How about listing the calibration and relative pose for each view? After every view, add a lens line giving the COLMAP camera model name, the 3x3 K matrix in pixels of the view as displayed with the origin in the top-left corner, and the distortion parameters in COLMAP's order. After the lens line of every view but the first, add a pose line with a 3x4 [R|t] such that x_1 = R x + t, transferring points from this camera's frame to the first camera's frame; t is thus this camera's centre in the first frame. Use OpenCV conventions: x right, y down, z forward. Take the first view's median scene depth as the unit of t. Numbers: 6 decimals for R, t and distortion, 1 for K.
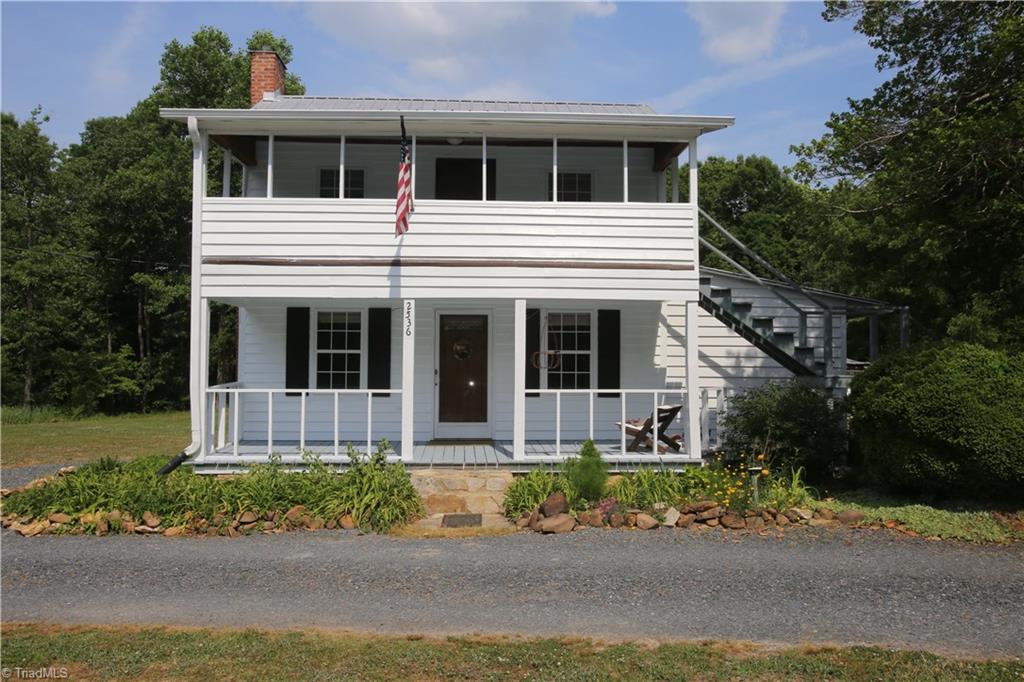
lens RADIAL K [[842.6, 0, 509.8], [0, 842.6, 341.8], [0, 0, 1]] dist [-0.022064, 0.002609]
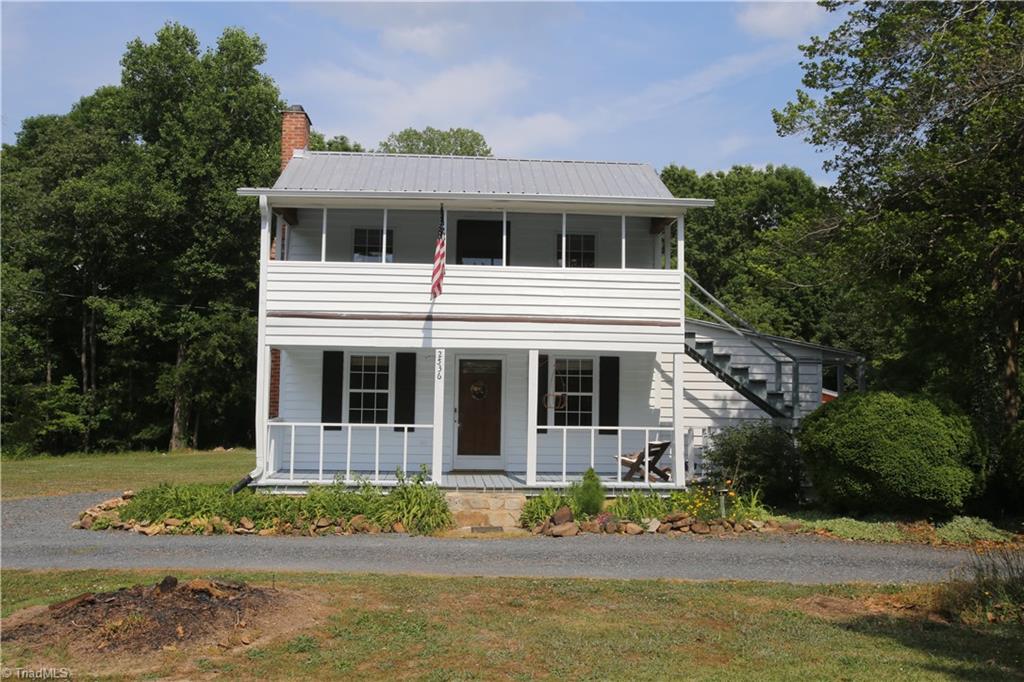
lens RADIAL K [[1033.8, 0, 512.5], [0, 1033.8, 340.2], [0, 0, 1]] dist [-0.005833, 0.000000]
pose [[0.999818, 0.012364, 0.014563, -0.036857], [-0.011874, 0.999377, -0.033236, -0.014420], [-0.014965, 0.033057, 0.999341, -0.436571]]
